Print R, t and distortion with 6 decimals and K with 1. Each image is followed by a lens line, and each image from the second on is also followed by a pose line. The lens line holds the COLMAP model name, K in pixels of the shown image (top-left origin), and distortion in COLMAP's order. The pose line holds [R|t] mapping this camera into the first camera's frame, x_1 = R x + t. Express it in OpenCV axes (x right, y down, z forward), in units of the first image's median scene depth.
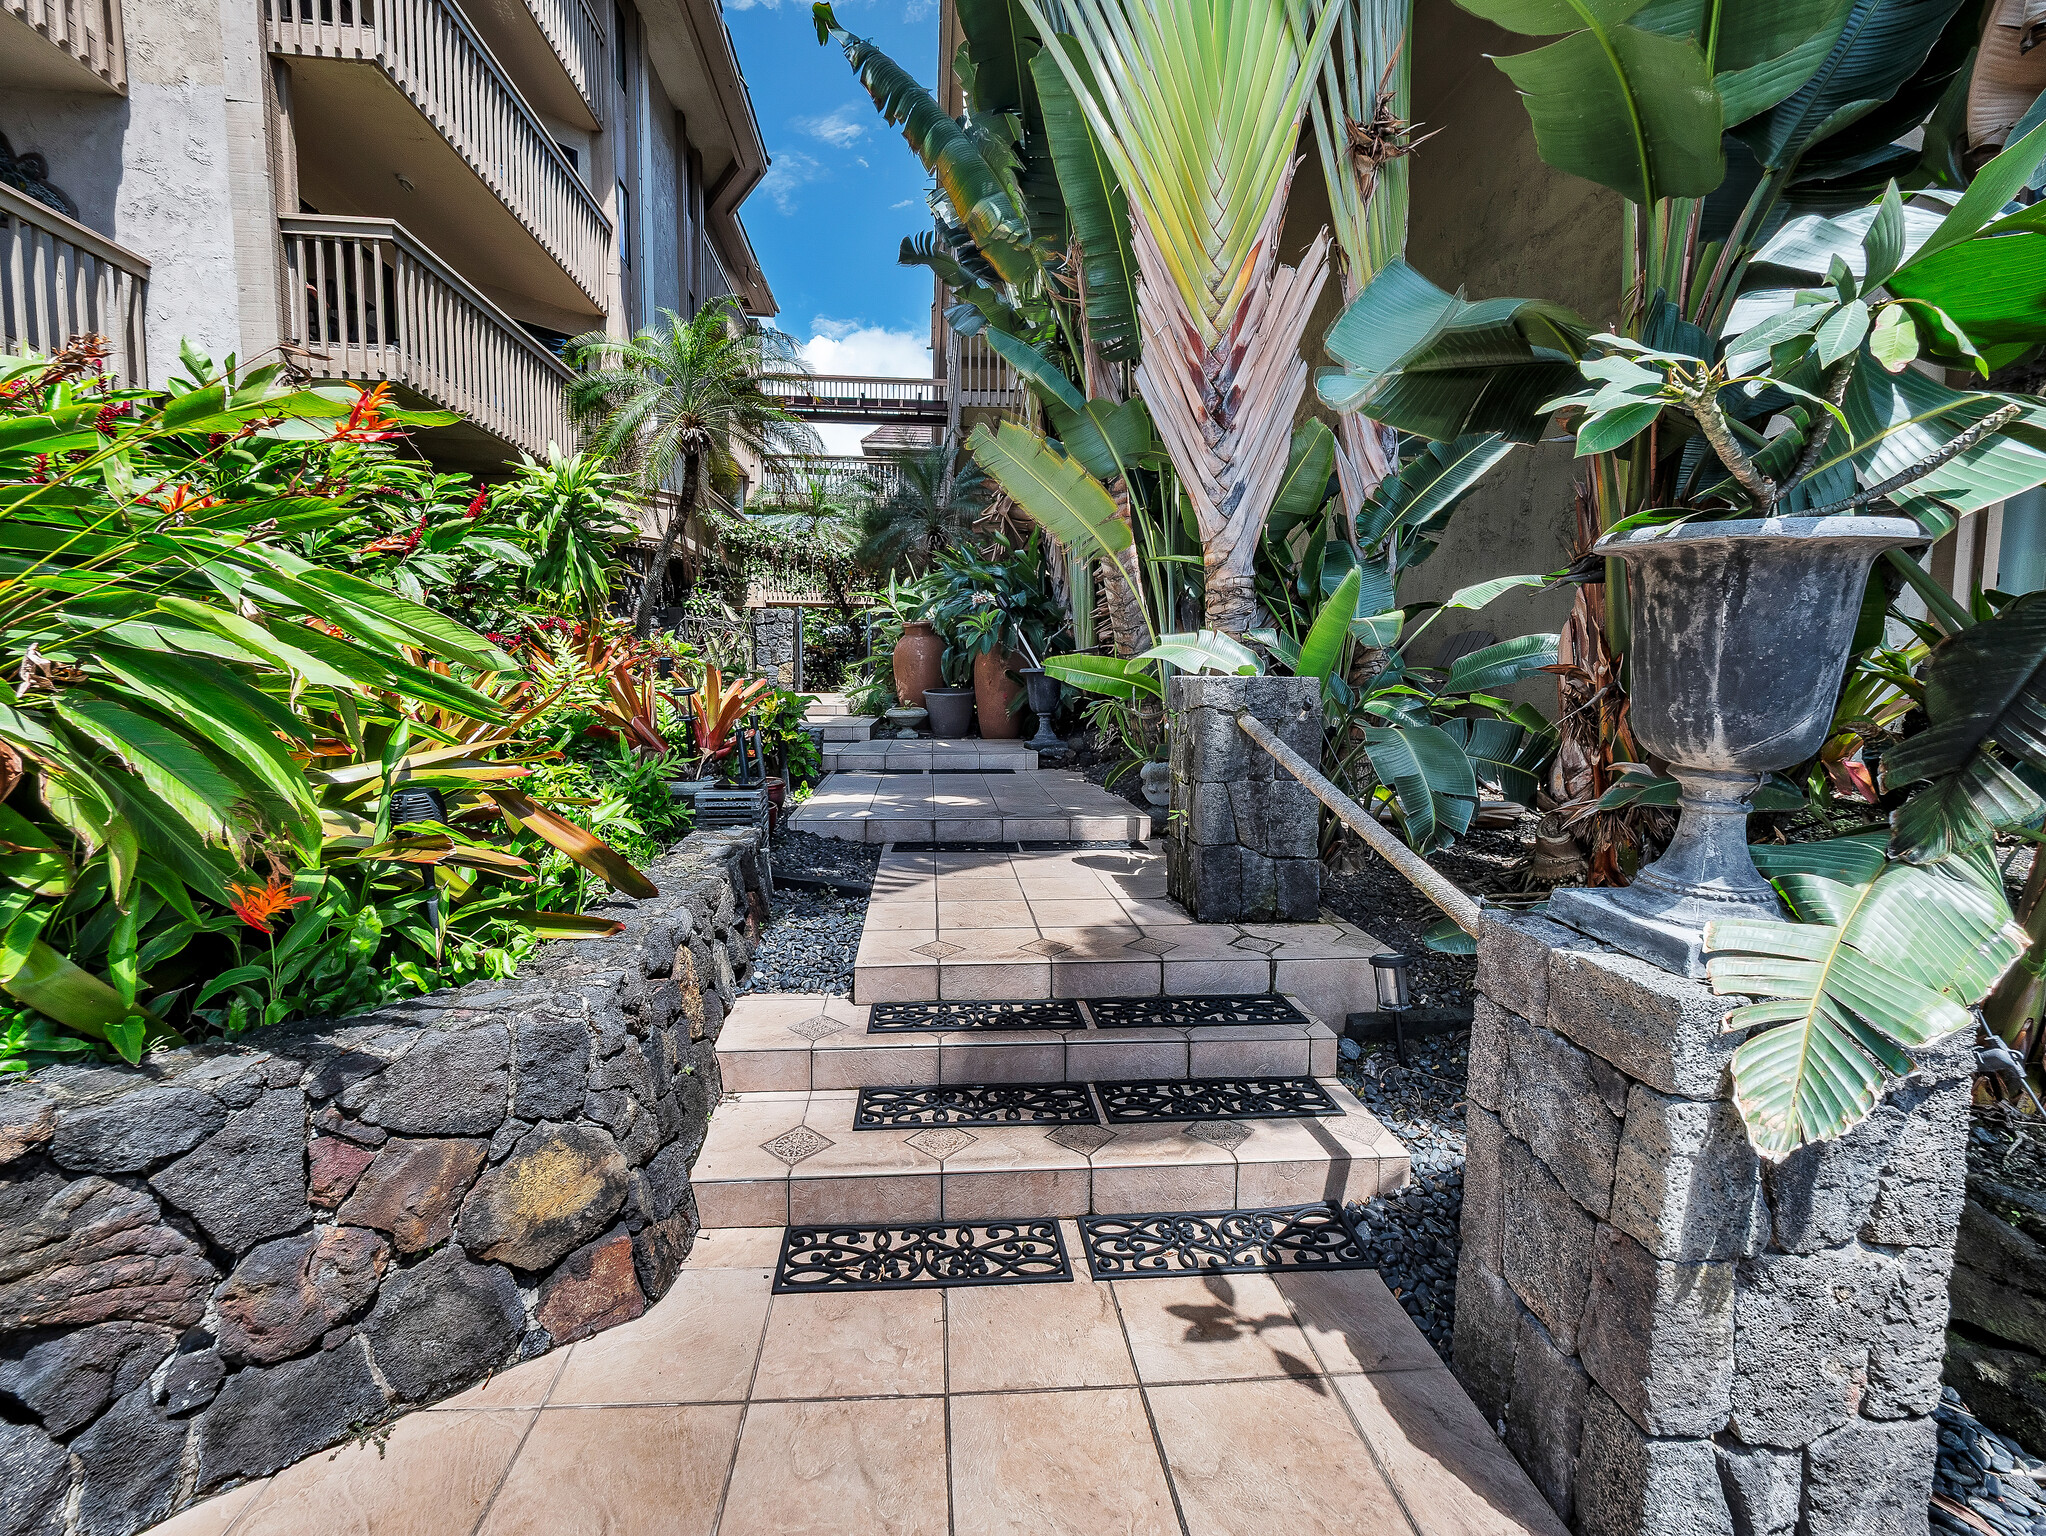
lens RADIAL K [[934.6, 0, 1017.9], [0, 934.6, 757.9], [0, 0, 1]] dist [-0.000747, -0.000013]
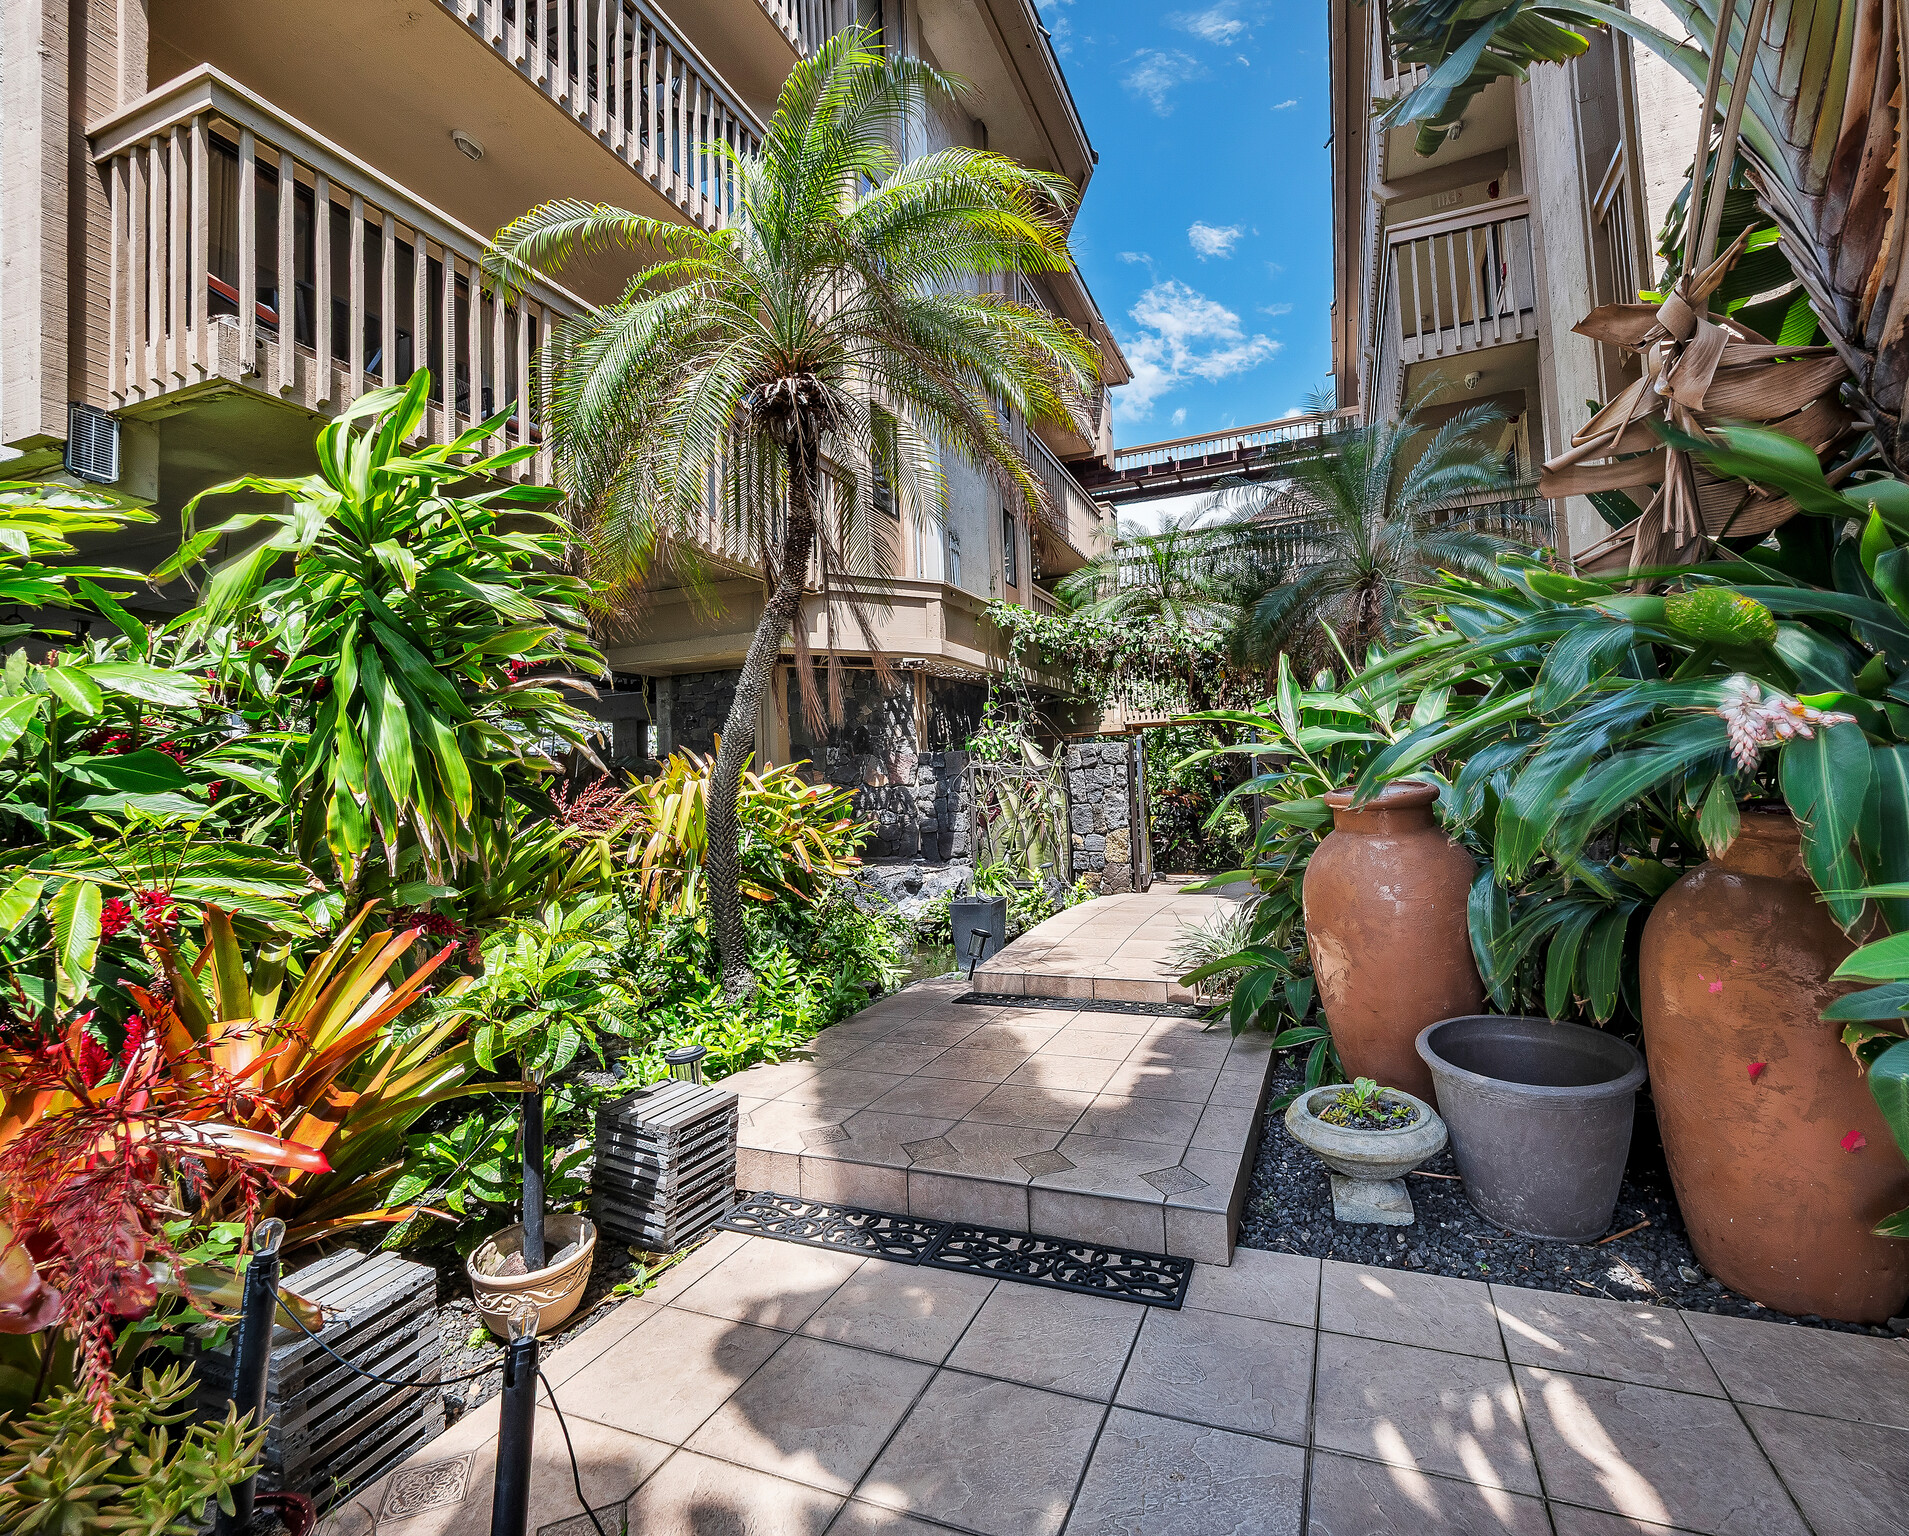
lens RADIAL K [[931.3, 0, 957.4], [0, 931.3, 756.4], [0, 0, 1]] dist [-0.000453, 0.000120]
pose [[0.882924, -0.064271, -0.465097, -0.052250], [0.008885, 0.992696, -0.120313, -0.075486], [0.469432, 0.102094, 0.877046, 0.405438]]
